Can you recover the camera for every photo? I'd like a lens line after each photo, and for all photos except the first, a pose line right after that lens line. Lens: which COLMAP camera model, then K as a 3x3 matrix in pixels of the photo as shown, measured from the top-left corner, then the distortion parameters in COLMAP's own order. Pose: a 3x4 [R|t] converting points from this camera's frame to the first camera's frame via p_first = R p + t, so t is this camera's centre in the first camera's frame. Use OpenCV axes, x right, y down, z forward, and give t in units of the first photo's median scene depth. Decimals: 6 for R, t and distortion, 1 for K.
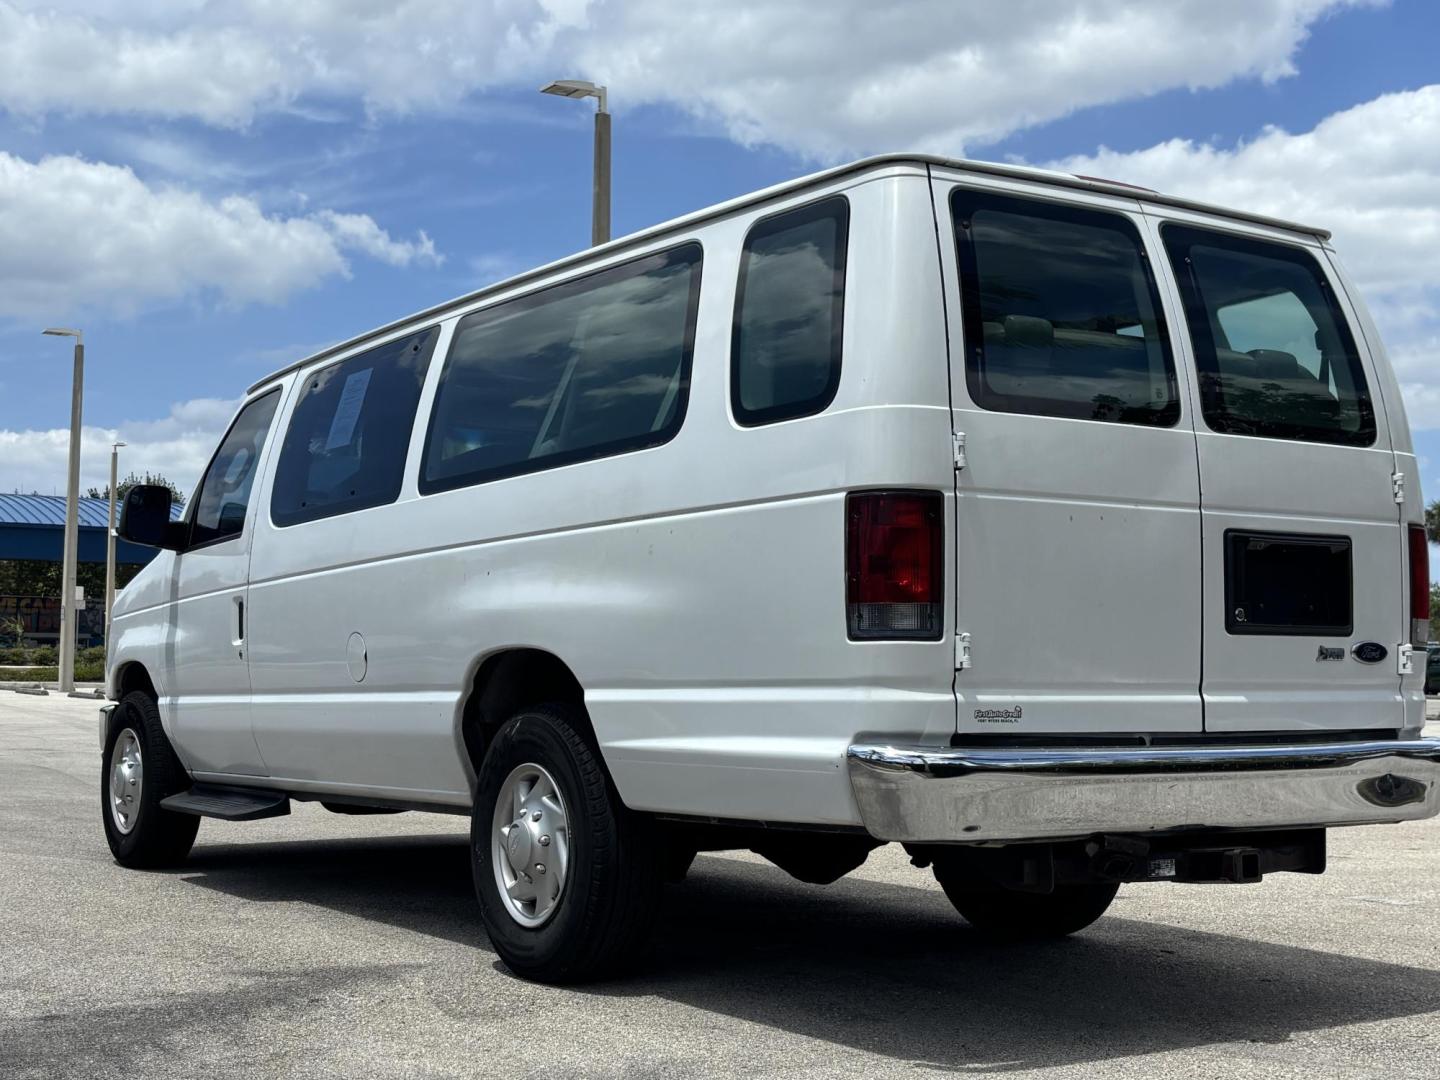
lens RADIAL K [[2000.6, 0, 670.0], [0, 2000.6, 511.8], [0, 0, 1]] dist [0.041477, 0.000000]
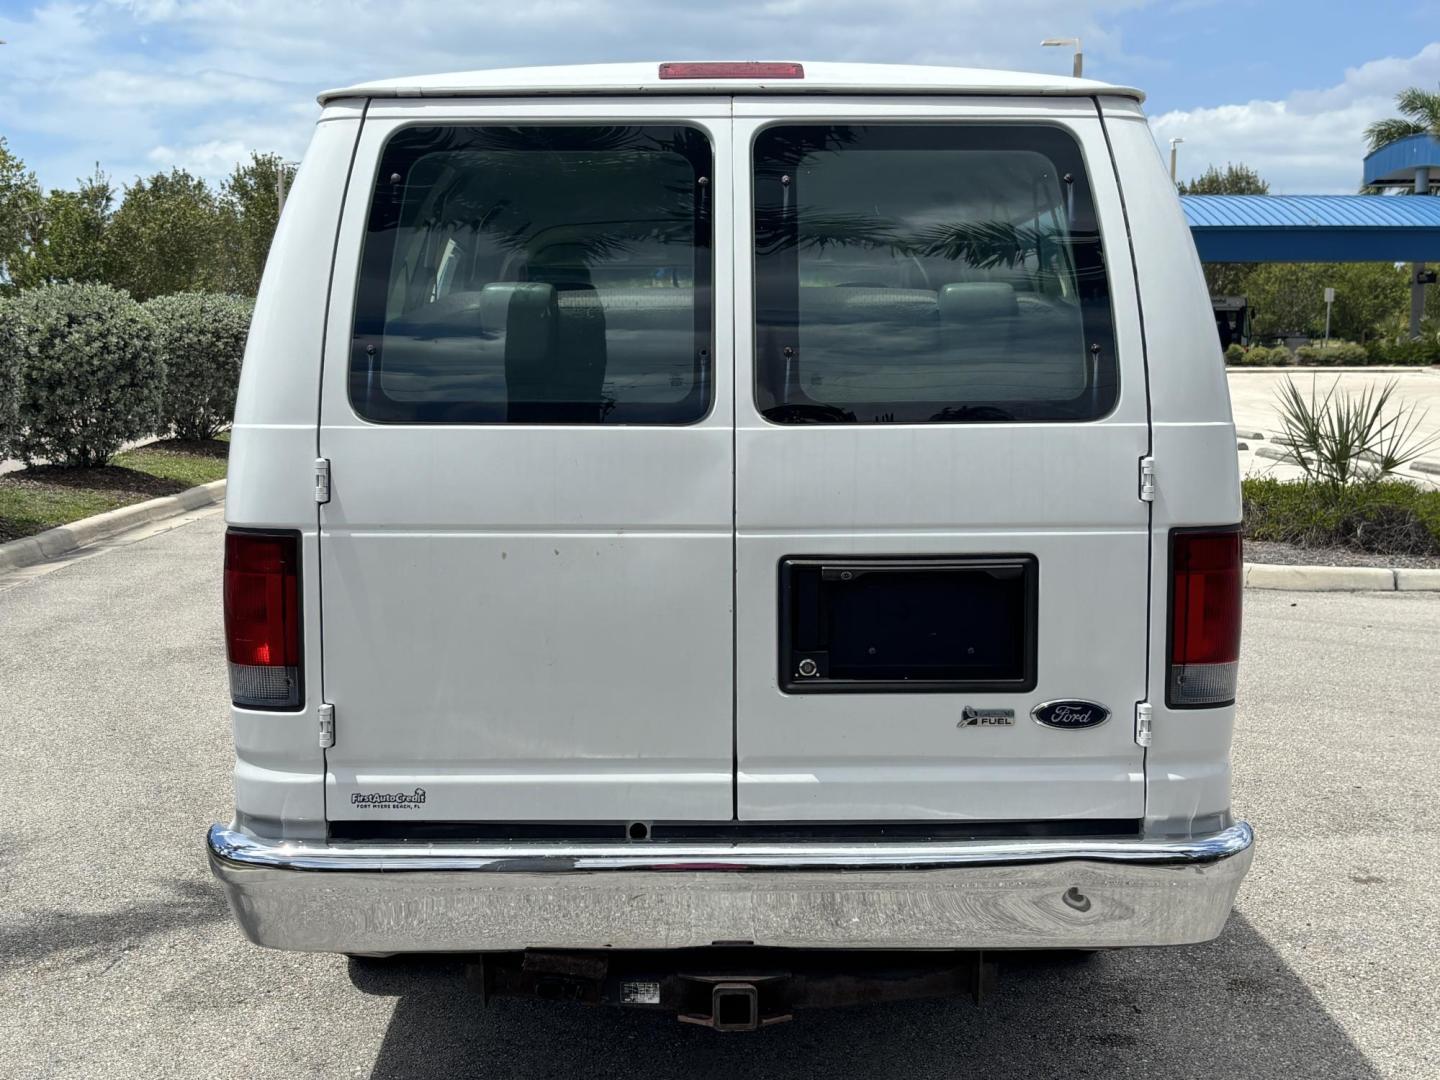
lens RADIAL K [[2000.6, 0, 718.9], [0, 2000.6, 534.7], [0, 0, 1]] dist [0.041477, 0.000000]
pose [[0.845385, 0.040829, -0.532595, 0.657753], [0.052666, 0.985845, 0.159171, -0.119553], [0.531555, -0.162610, 0.831269, 0.374805]]
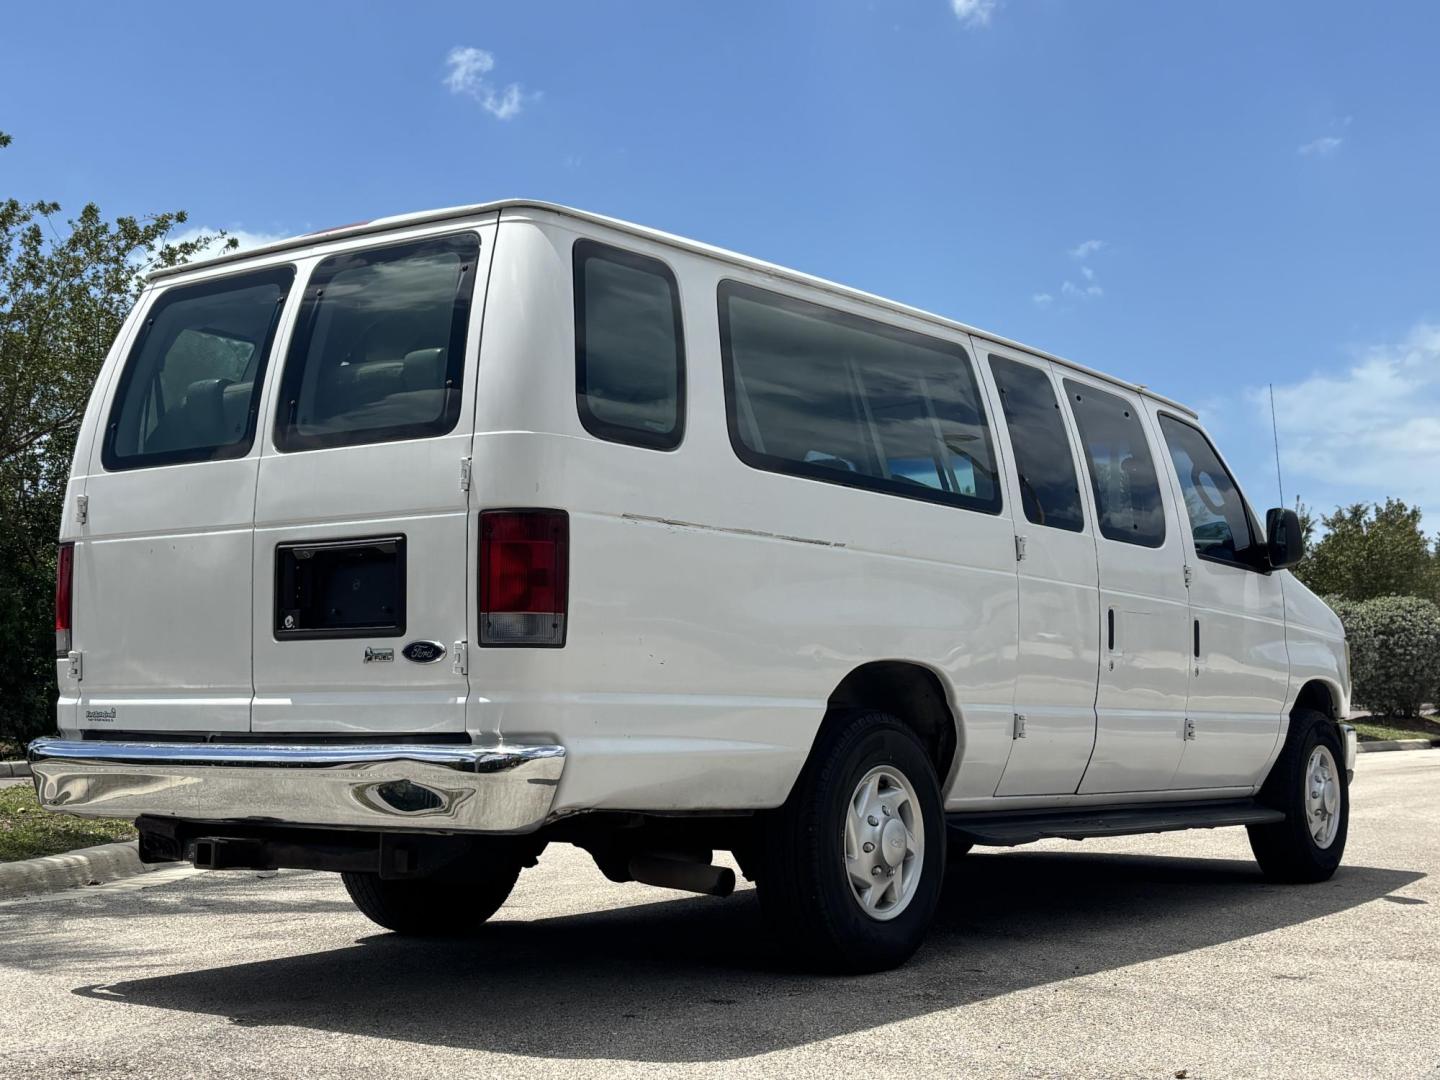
lens RADIAL K [[2000.6, 0, 653.4], [0, 2000.6, 504.2], [0, 0, 1]] dist [0.041477, 0.000000]
pose [[0.343626, -0.097636, -0.934018, 1.361305], [0.082412, 0.993879, -0.073574, 0.083926], [0.935484, -0.051692, 0.349569, 0.821842]]
